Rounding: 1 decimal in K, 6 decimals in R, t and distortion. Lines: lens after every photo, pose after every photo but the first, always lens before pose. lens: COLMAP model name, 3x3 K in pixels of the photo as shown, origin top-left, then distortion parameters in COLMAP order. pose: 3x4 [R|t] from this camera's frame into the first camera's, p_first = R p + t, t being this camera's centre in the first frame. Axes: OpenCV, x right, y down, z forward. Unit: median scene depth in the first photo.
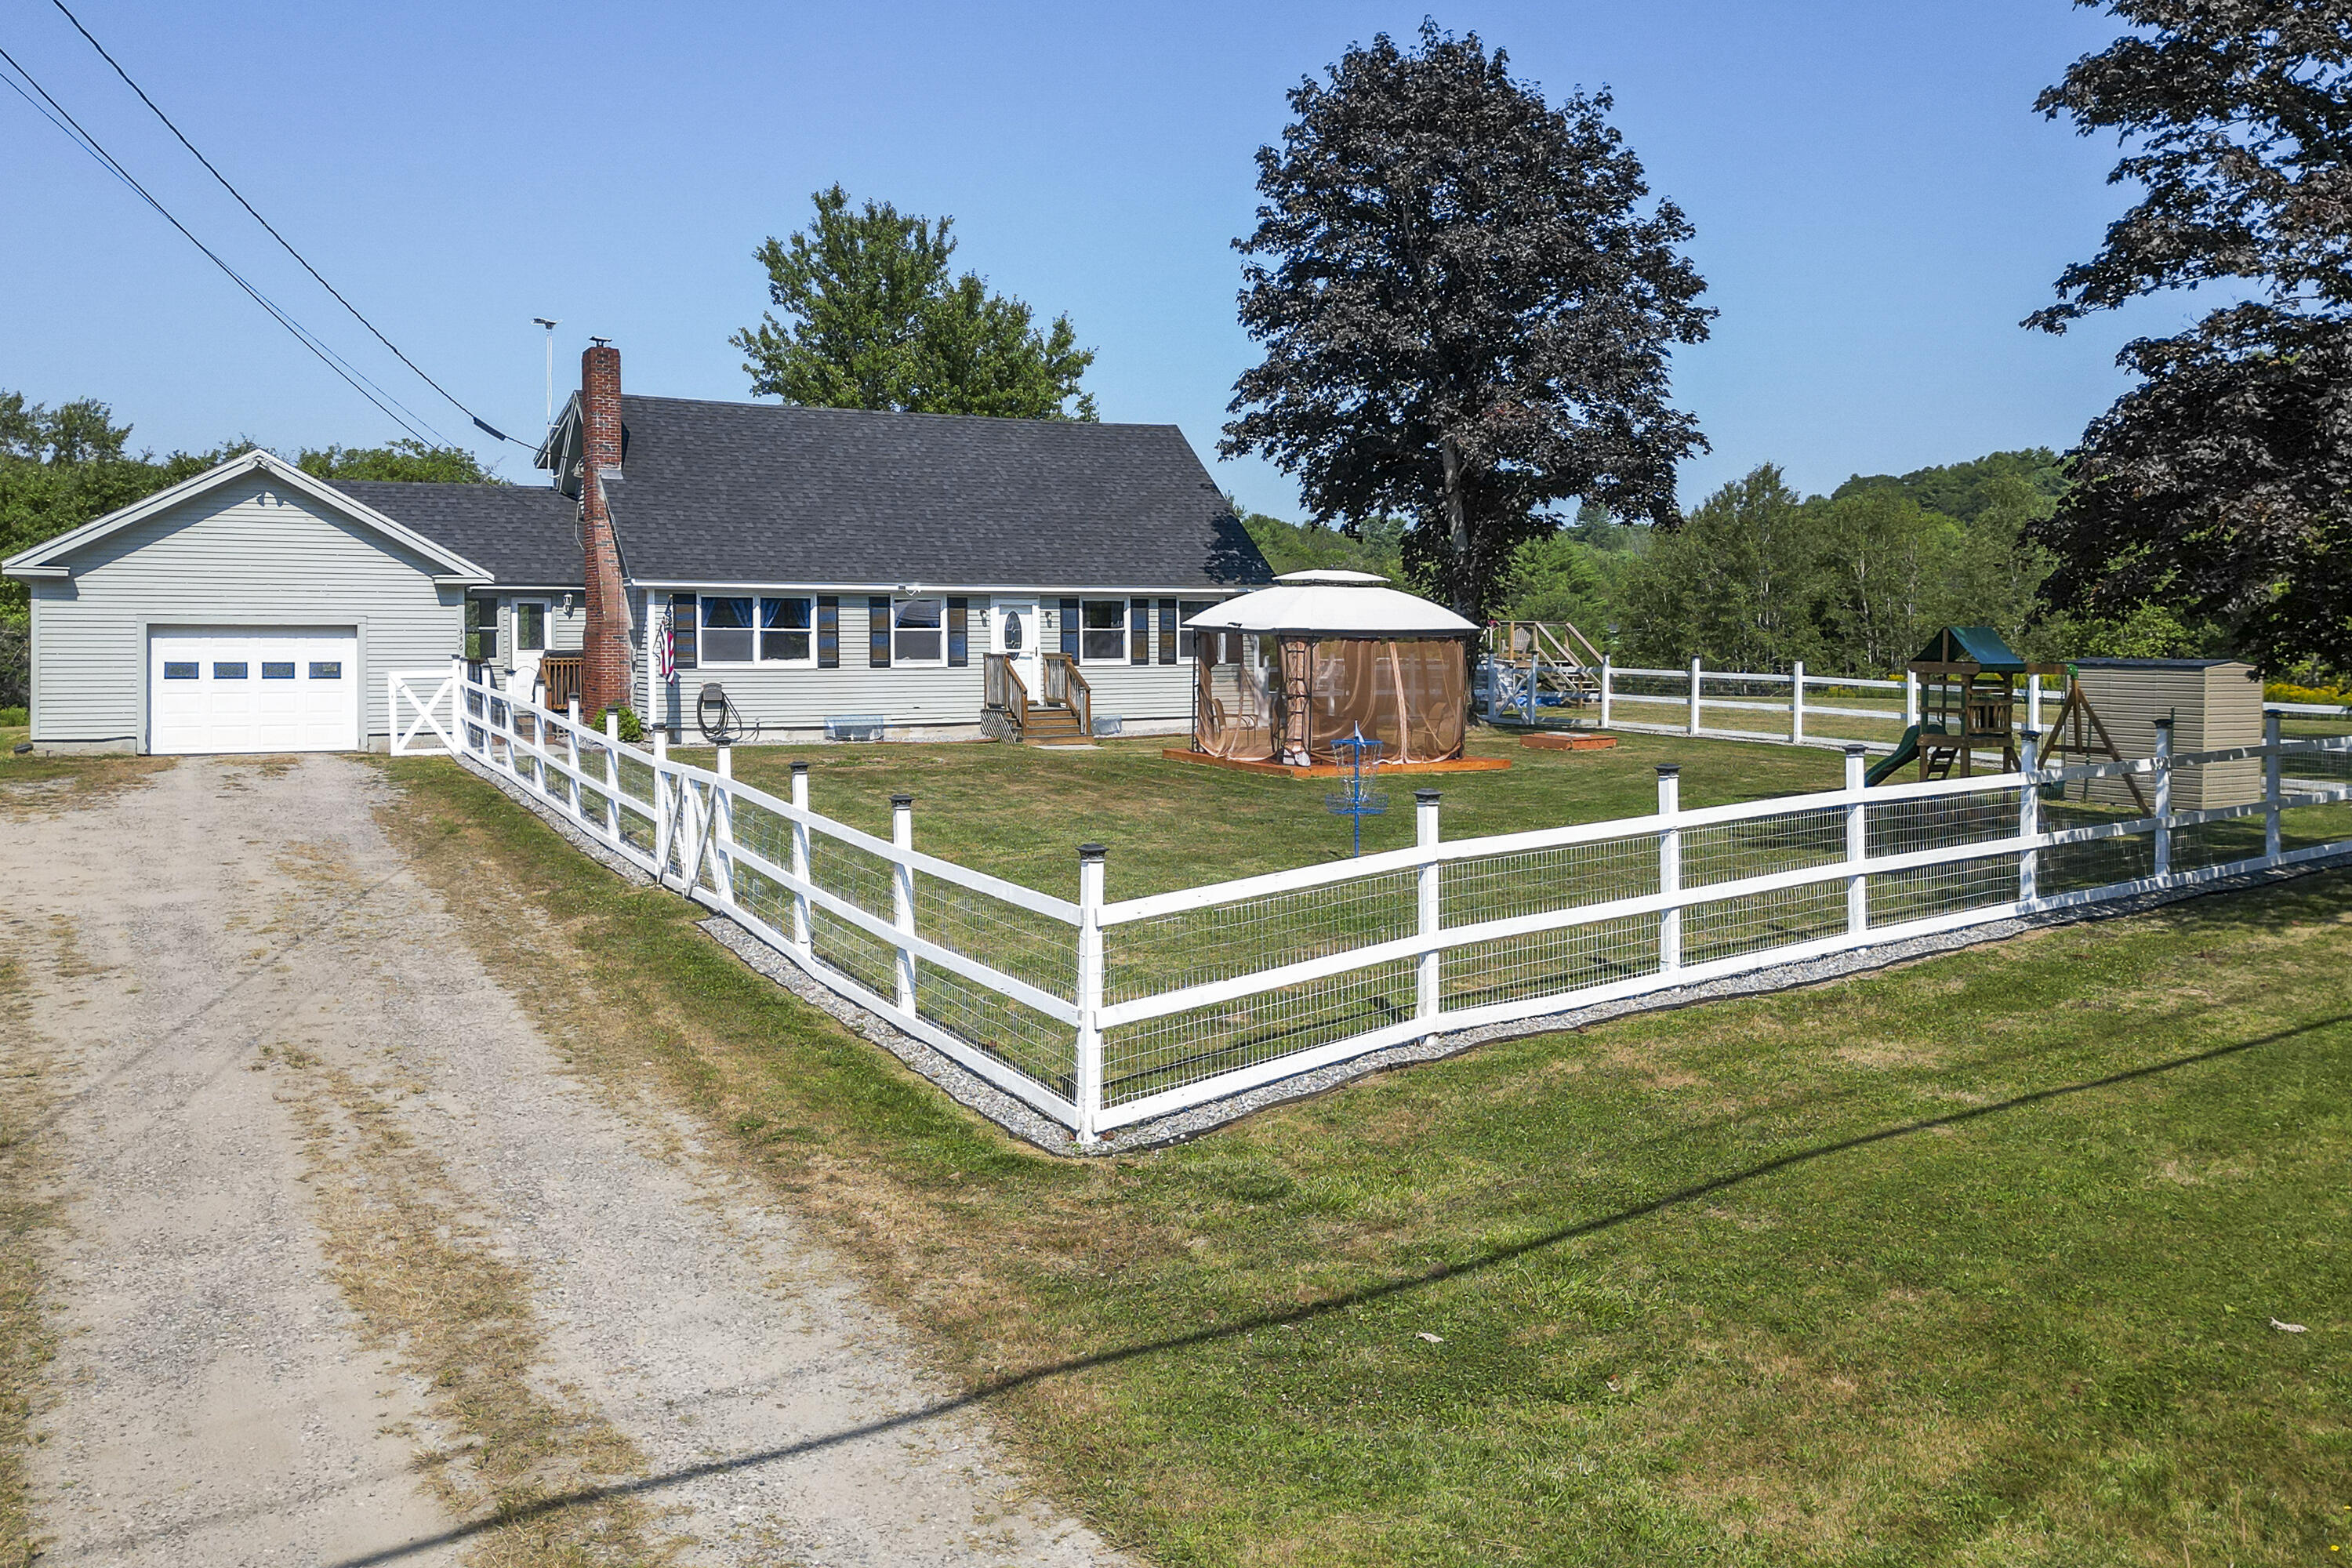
lens RADIAL K [[1962.3, 0, 1191.8], [0, 1962.3, 757.0], [0, 0, 1]] dist [0.117897, -0.087982]
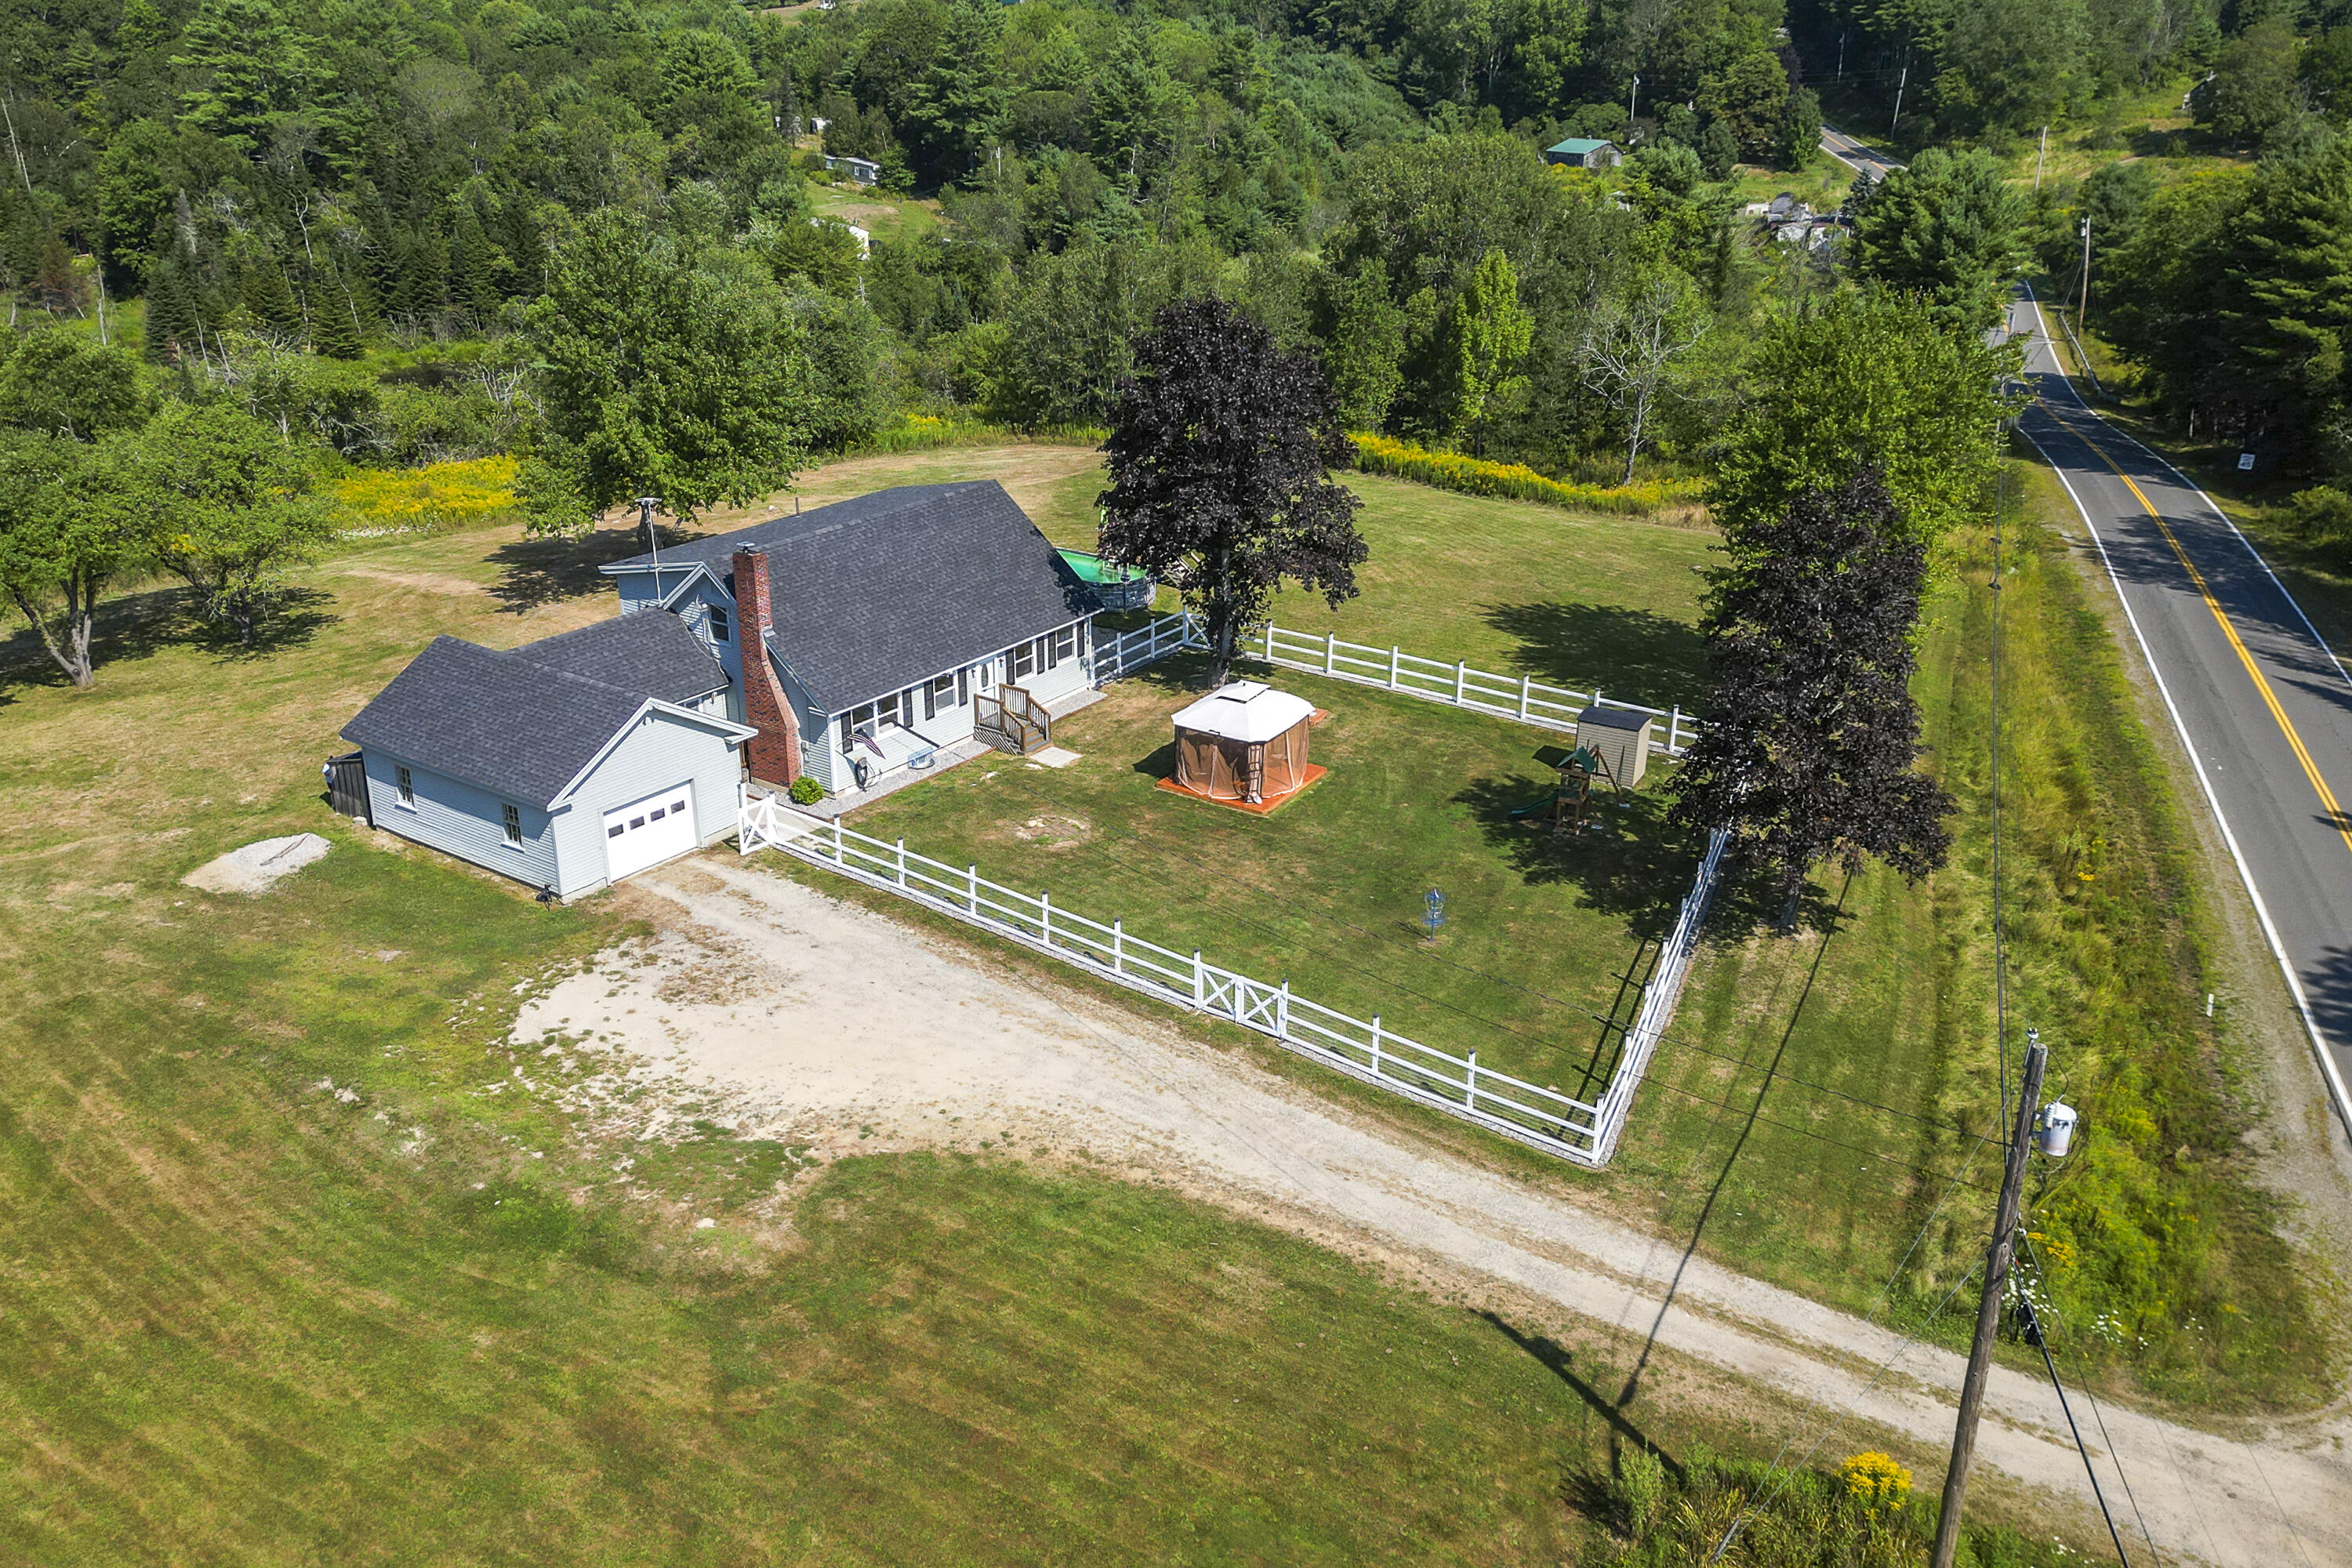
lens RADIAL K [[1962.3, 0, 1191.9], [0, 1962.3, 781.1], [0, 0, 1]] dist [0.117897, -0.087982]
pose [[0.890231, -0.163330, 0.425219, -0.679210], [0.019691, 0.946430, 0.322307, -0.529381], [-0.455083, -0.278555, 0.845758, -0.515520]]
